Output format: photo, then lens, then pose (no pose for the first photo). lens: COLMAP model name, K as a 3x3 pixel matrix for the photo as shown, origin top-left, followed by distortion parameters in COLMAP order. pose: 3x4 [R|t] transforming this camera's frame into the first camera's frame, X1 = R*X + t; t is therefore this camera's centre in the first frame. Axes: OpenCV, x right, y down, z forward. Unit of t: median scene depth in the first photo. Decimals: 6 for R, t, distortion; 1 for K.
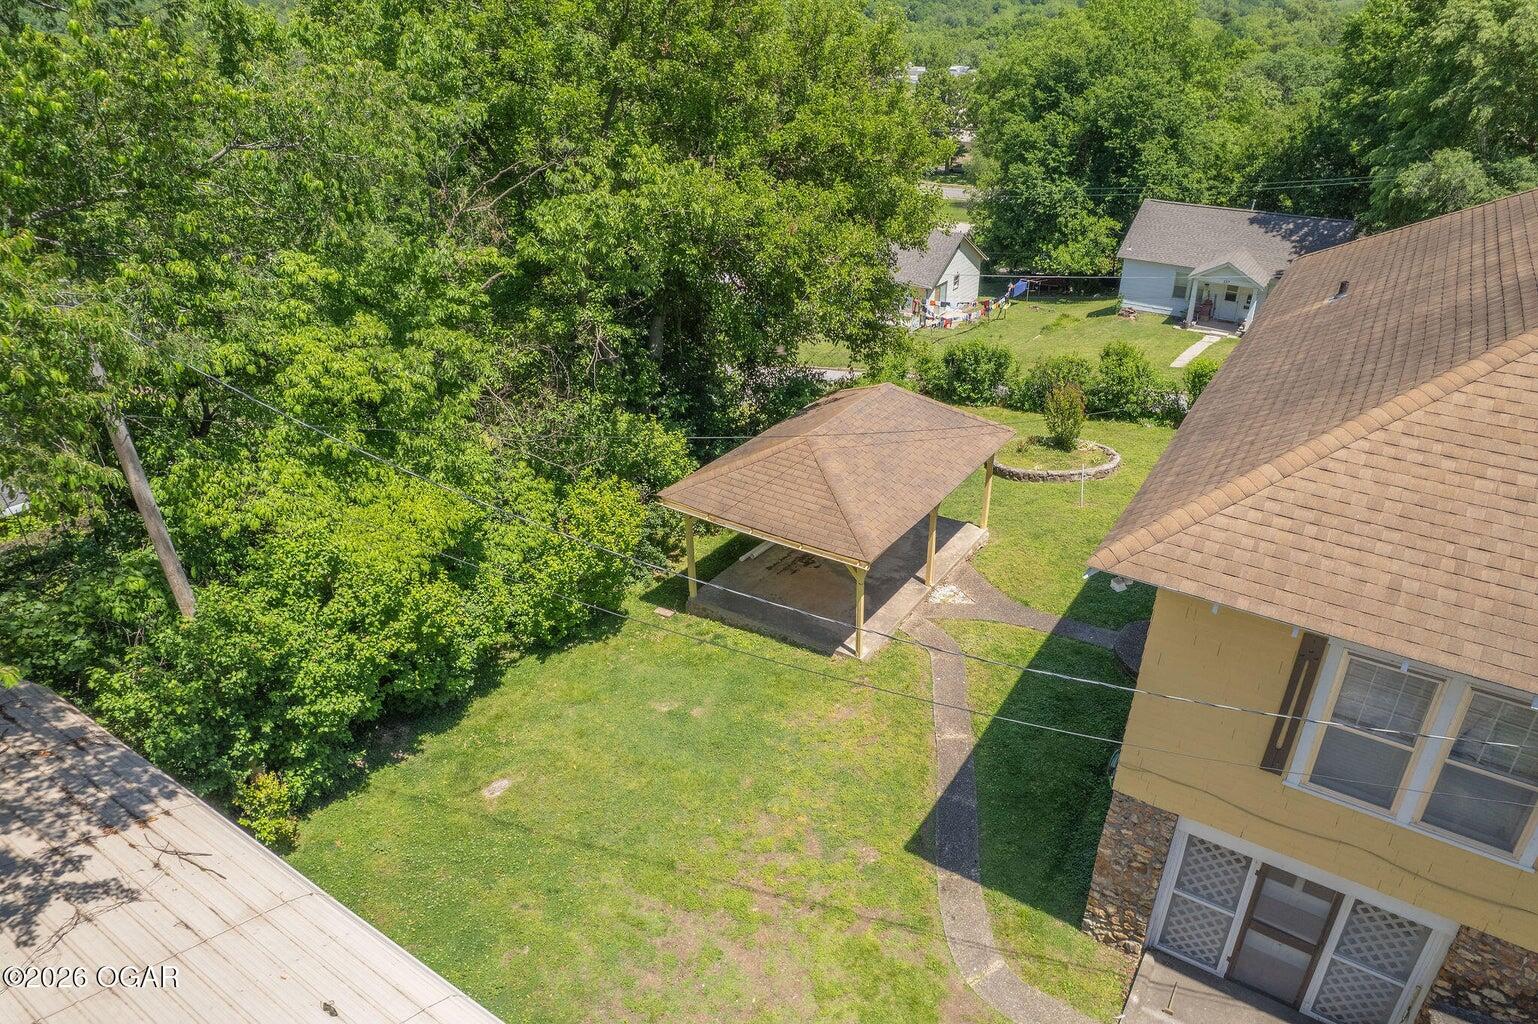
lens RADIAL K [[970.7, 0, 763.0], [0, 970.7, 517.0], [0, 0, 1]] dist [-0.052514, 0.042009]
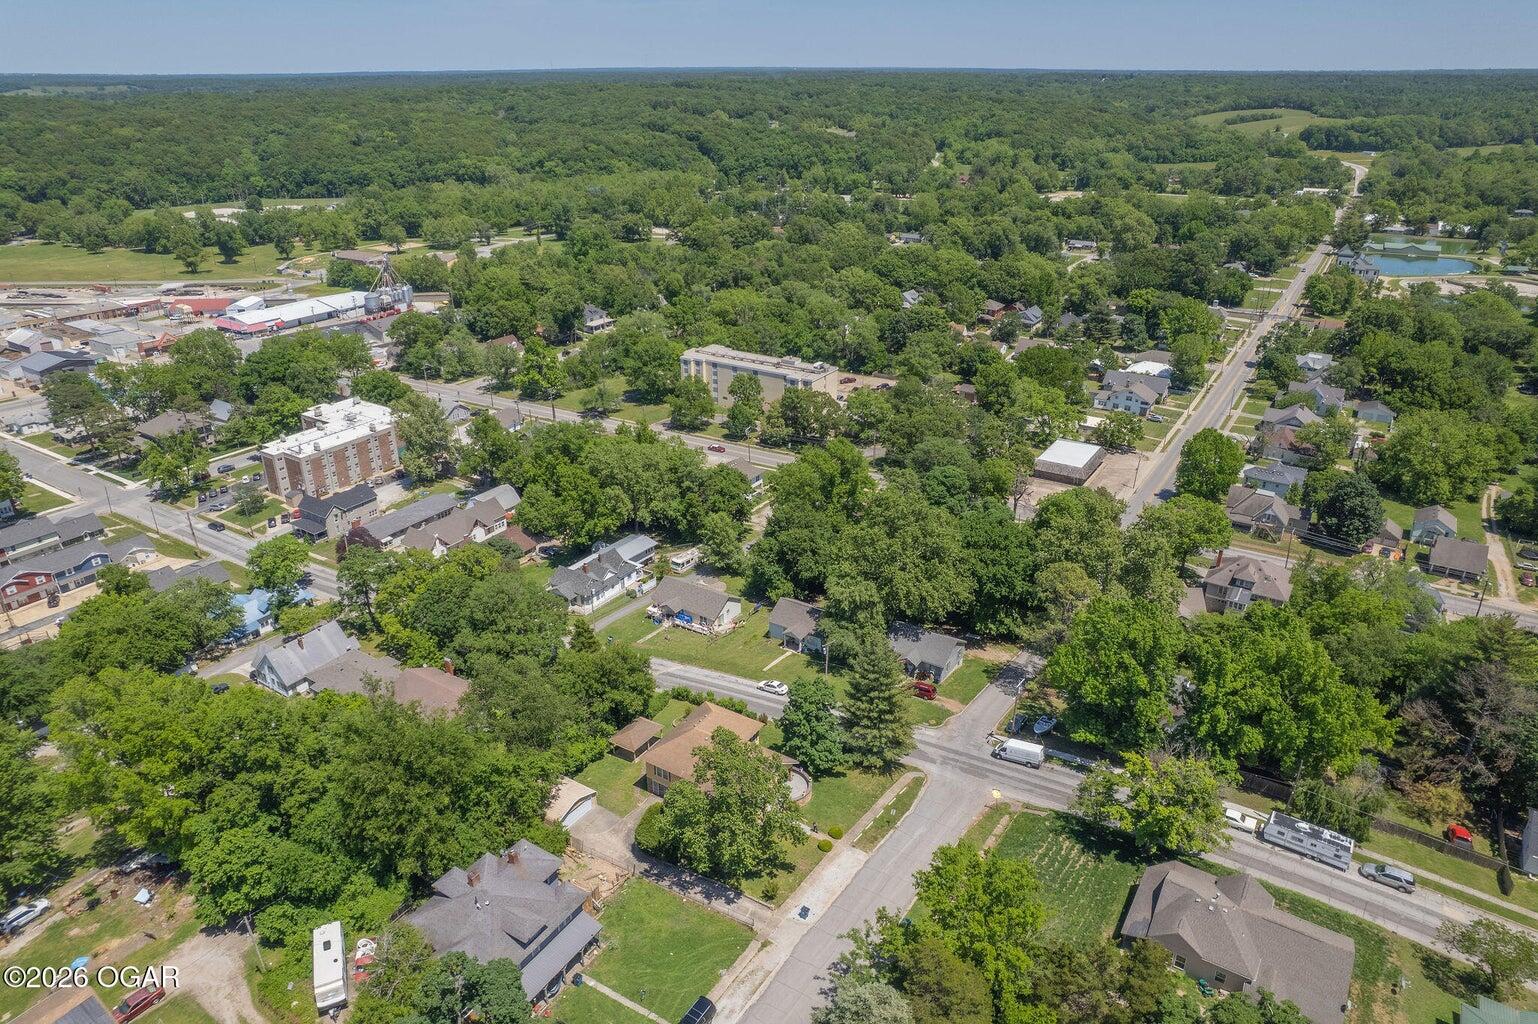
lens RADIAL K [[970.7, 0, 772.3], [0, 970.7, 508.5], [0, 0, 1]] dist [-0.052514, 0.042009]
pose [[0.999690, -0.000708, 0.024906, 0.900724], [0.002532, 0.997307, -0.073295, -1.167513], [-0.024787, 0.073335, 0.996999, -6.117665]]
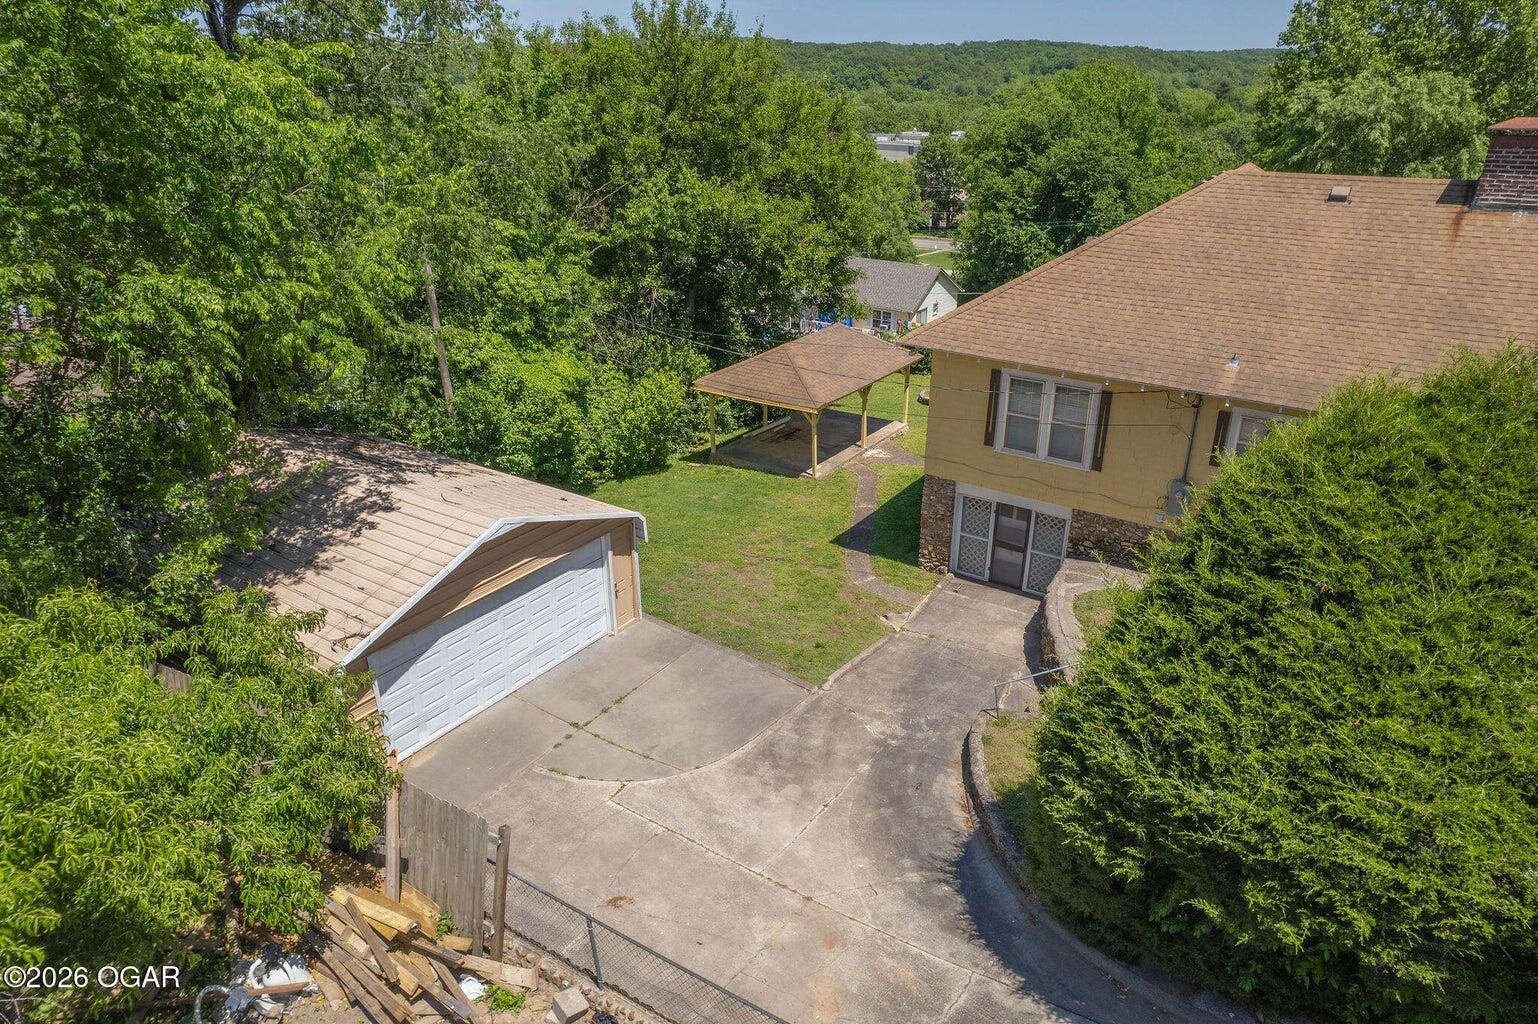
lens RADIAL K [[970.7, 0, 764.2], [0, 970.7, 520.8], [0, 0, 1]] dist [-0.052514, 0.042009]
pose [[0.999871, 0.007096, -0.014405, 0.035208], [-0.007879, 0.998454, -0.055015, 0.285558], [0.013993, 0.055121, 0.998382, -0.583031]]
